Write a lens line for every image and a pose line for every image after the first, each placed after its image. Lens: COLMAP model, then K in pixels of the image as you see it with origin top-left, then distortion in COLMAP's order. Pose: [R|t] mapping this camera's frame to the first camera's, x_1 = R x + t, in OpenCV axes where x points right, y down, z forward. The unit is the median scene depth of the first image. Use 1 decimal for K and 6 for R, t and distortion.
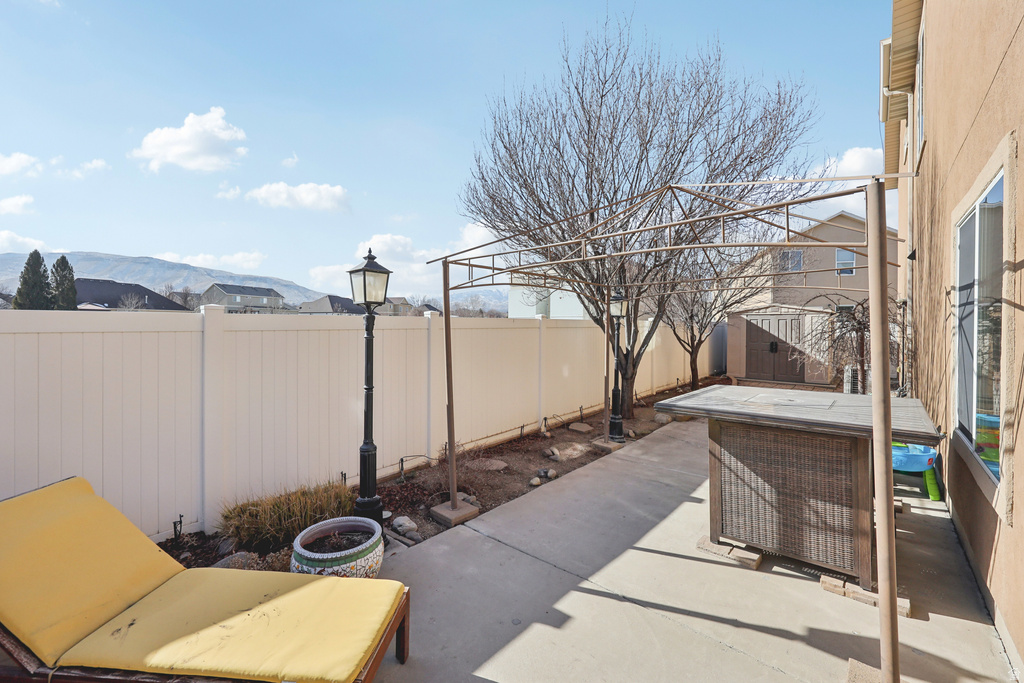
lens RADIAL K [[415.6, 0, 515.0], [0, 415.6, 332.5], [0, 0, 1]] dist [-0.000374, 0.000237]
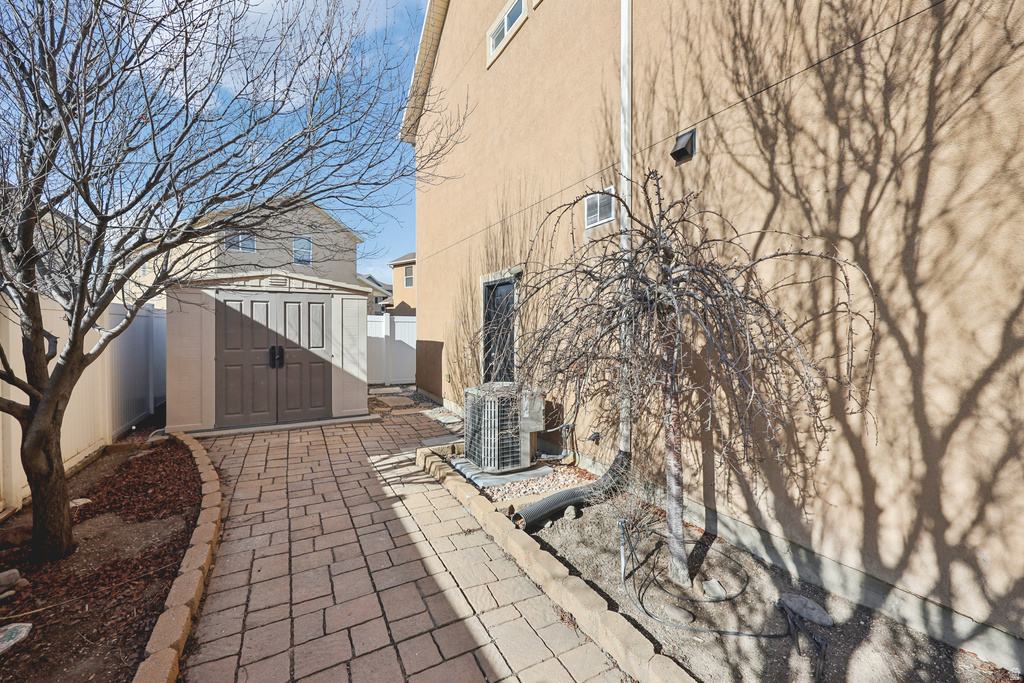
lens RADIAL K [[415.6, 0, 518.9], [0, 415.6, 333.3], [0, 0, 1]] dist [-0.000374, 0.000237]
pose [[0.342174, -0.009892, 0.939585, 0.254713], [0.008407, 0.999937, 0.007466, 0.005911], [-0.939599, 0.005345, 0.342235, 0.560246]]
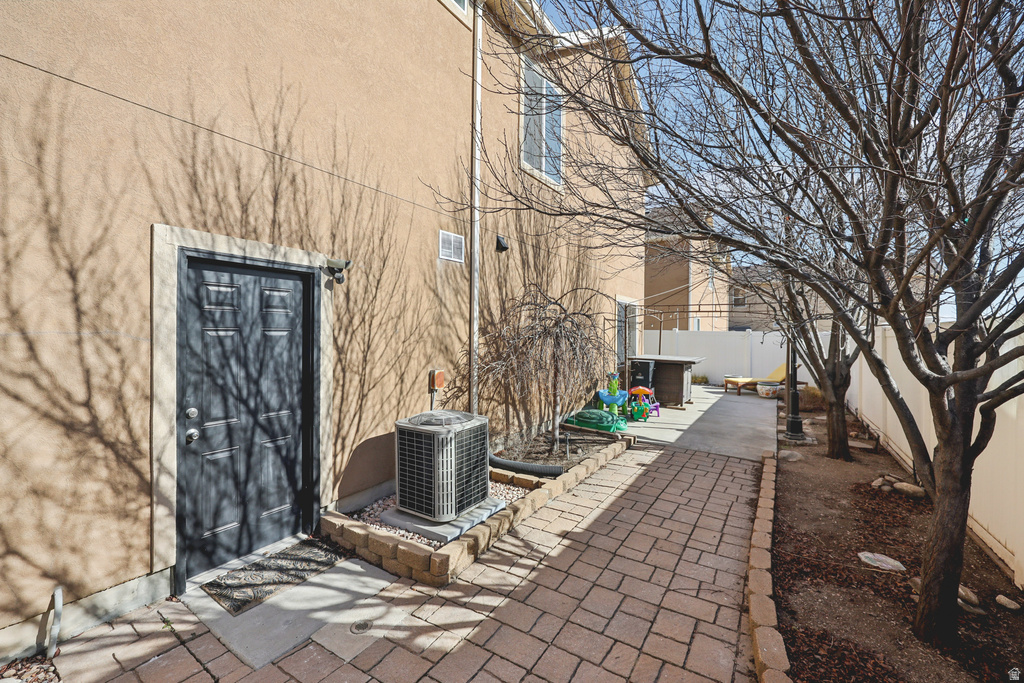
lens RADIAL K [[415.6, 0, 515.2], [0, 415.6, 338.0], [0, 0, 1]] dist [-0.000374, 0.000237]
pose [[-0.990213, -0.002225, -0.139549, 0.835146], [-0.004886, 0.999813, 0.018726, -0.022527], [0.139481, 0.019225, -0.990038, 1.369985]]
